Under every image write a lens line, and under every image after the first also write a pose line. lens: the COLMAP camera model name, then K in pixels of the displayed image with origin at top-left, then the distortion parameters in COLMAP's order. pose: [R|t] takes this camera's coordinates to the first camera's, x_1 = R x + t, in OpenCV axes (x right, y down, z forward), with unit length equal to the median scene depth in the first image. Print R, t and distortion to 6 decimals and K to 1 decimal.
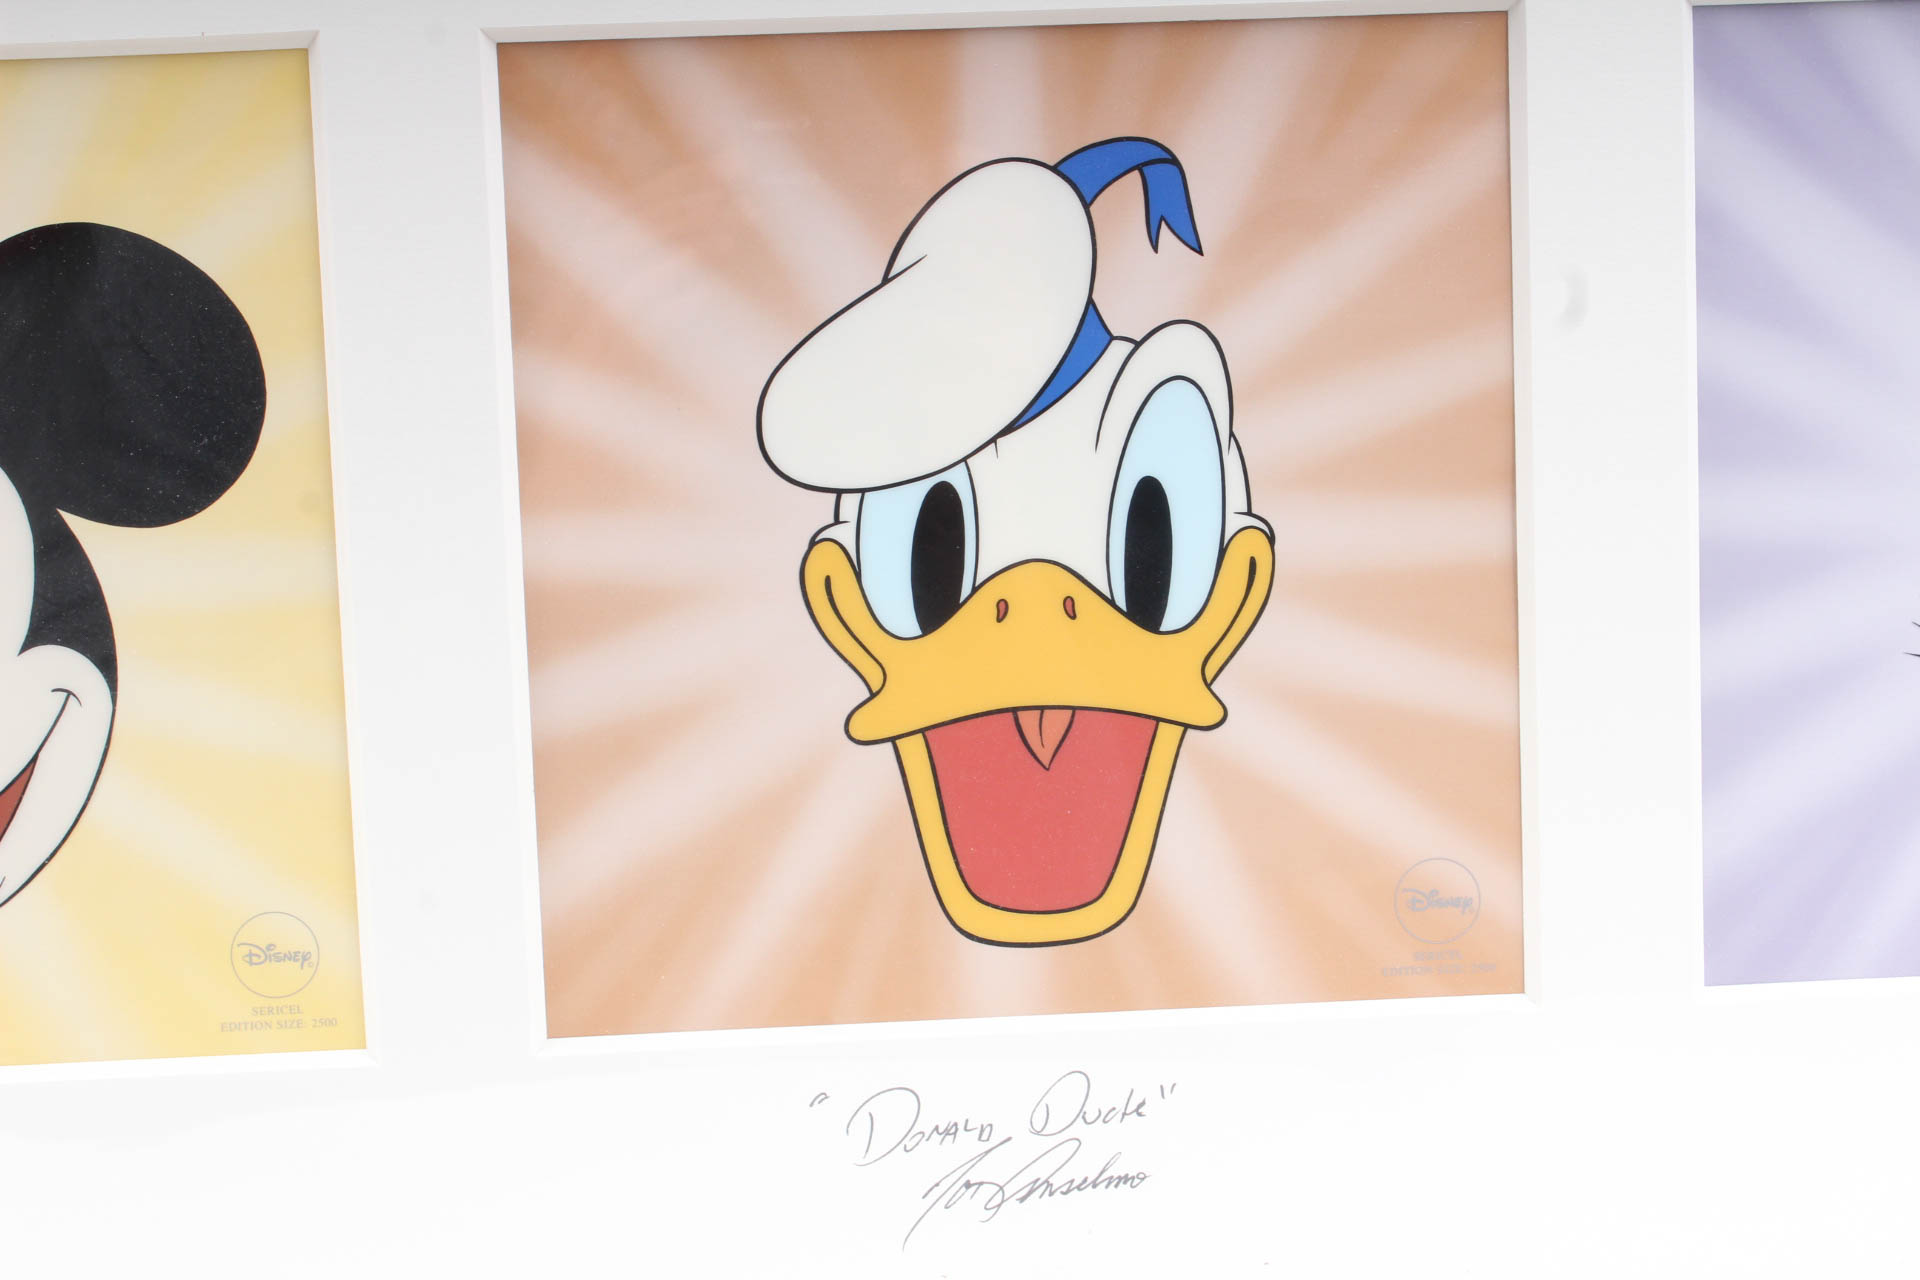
lens RADIAL K [[2171.1, 0, 952.2], [0, 2171.1, 650.4], [0, 0, 1]] dist [0.030448, 0.000000]
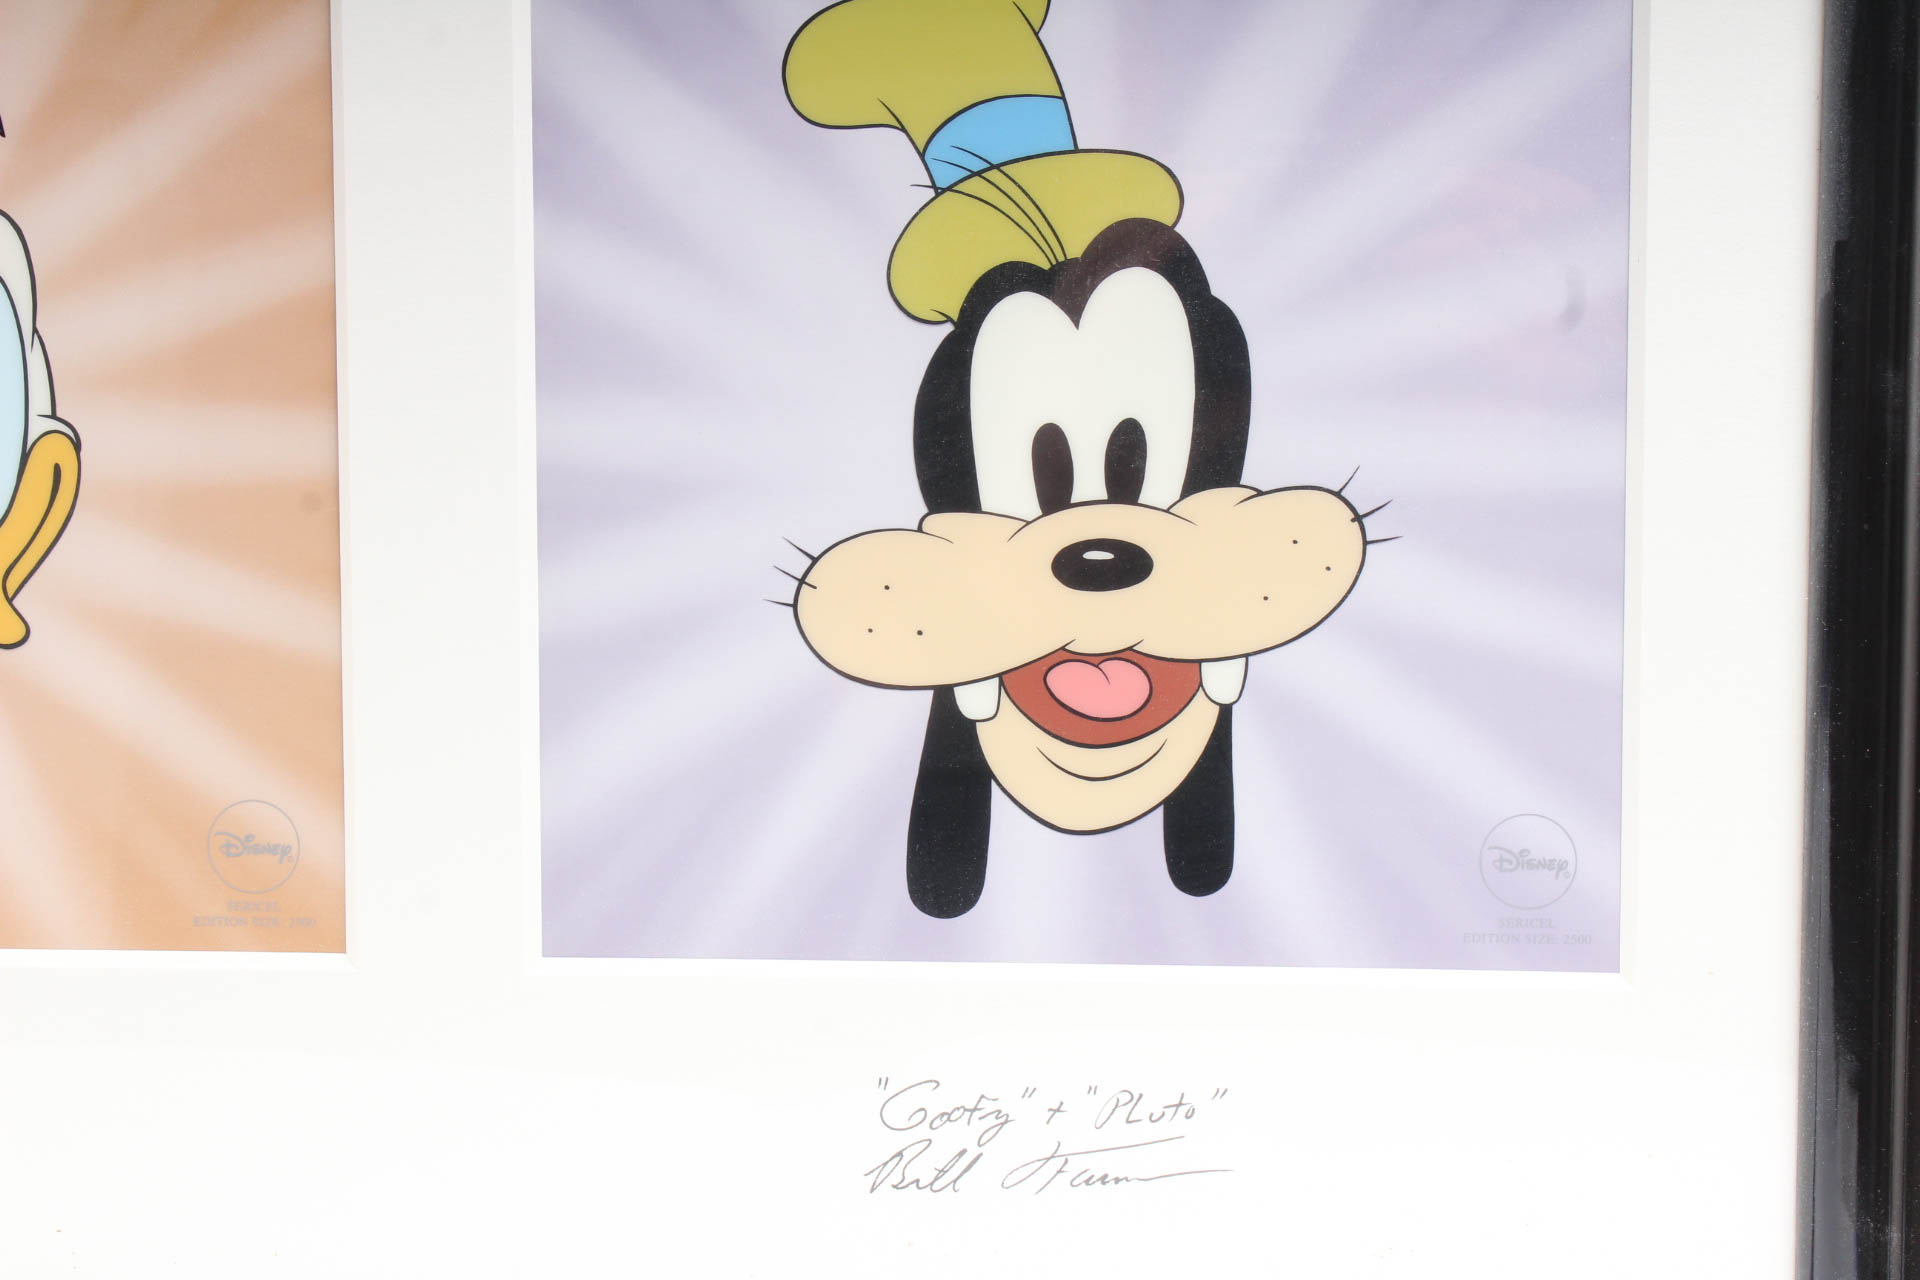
lens RADIAL K [[2380.7, 0, 956.1], [0, 2380.7, 558.5], [0, 0, 1]] dist [-0.018564, 0.000000]
pose [[0.993933, 0.045135, -0.100304, 0.618857], [-0.044984, 0.998981, 0.003766, -0.023714], [0.100372, 0.000769, 0.994950, 0.033330]]
